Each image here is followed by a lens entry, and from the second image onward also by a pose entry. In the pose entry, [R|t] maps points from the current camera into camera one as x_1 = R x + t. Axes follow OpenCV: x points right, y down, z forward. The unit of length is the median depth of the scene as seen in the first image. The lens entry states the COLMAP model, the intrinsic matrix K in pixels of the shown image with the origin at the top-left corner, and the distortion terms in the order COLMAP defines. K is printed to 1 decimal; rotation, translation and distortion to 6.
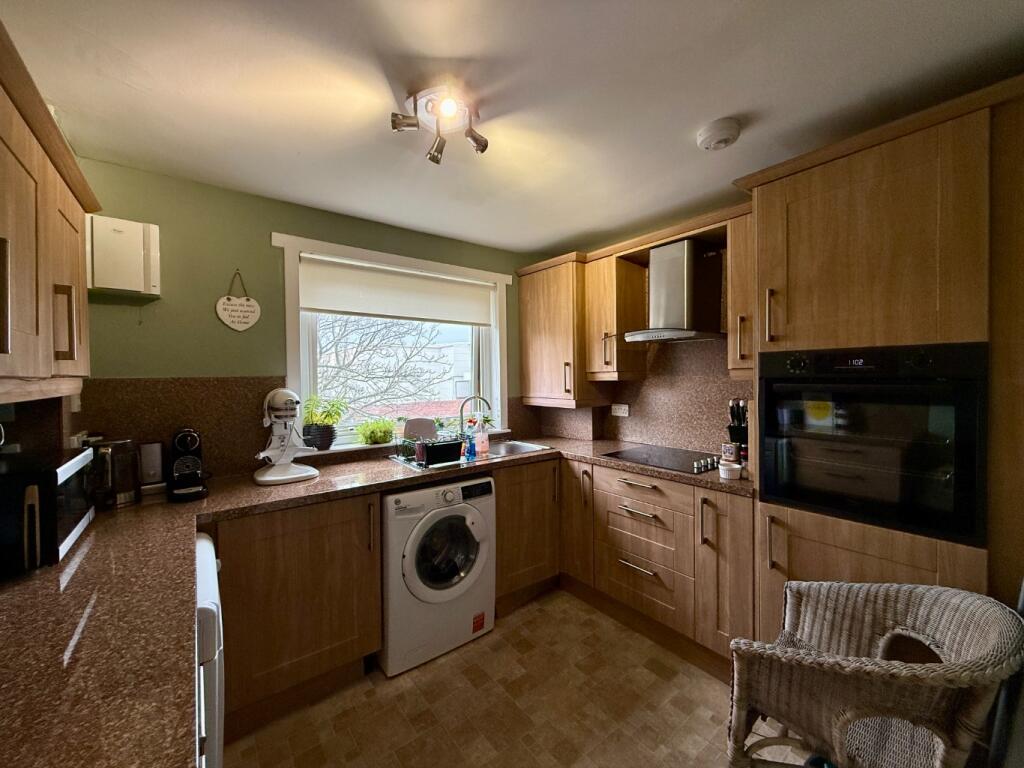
lens RADIAL K [[406.4, 0, 512.0], [0, 406.4, 384.0], [0, 0, 1]] dist [-0.000201, -0.000204]
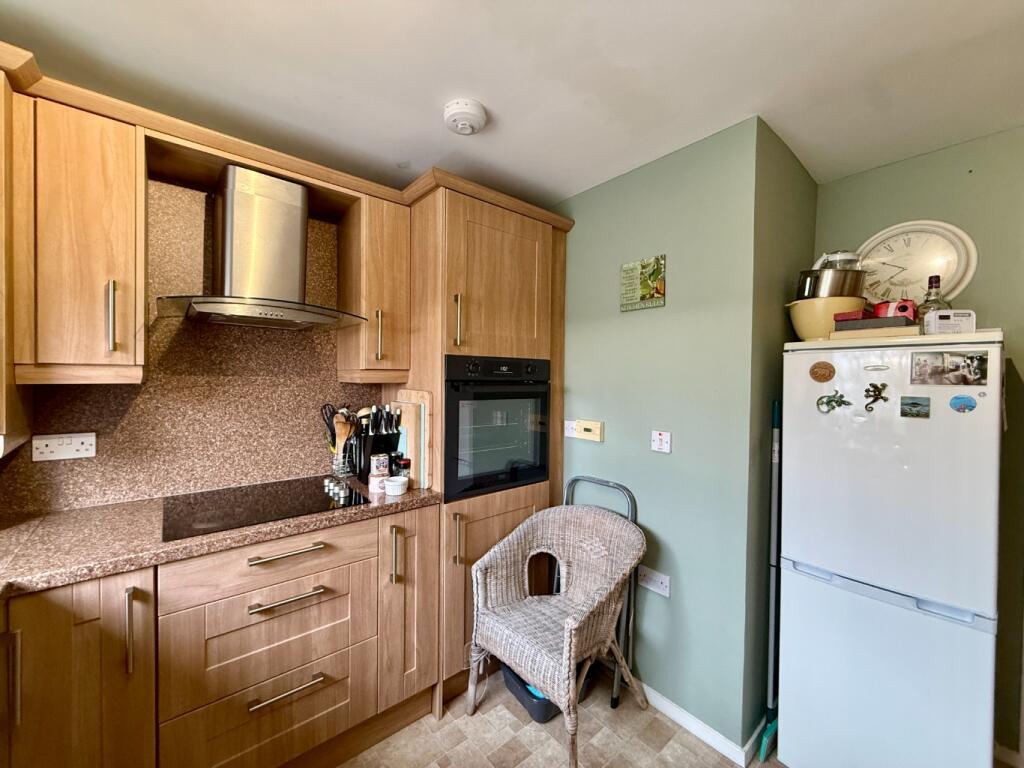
lens RADIAL K [[406.4, 0, 512.0], [0, 406.4, 384.0], [0, 0, 1]] dist [-0.000201, -0.000204]
pose [[-0.044449, -0.003705, 0.999005, -0.331354], [0.010586, 0.999935, 0.004179, -0.007188], [-0.998956, 0.010761, -0.044407, 0.737666]]
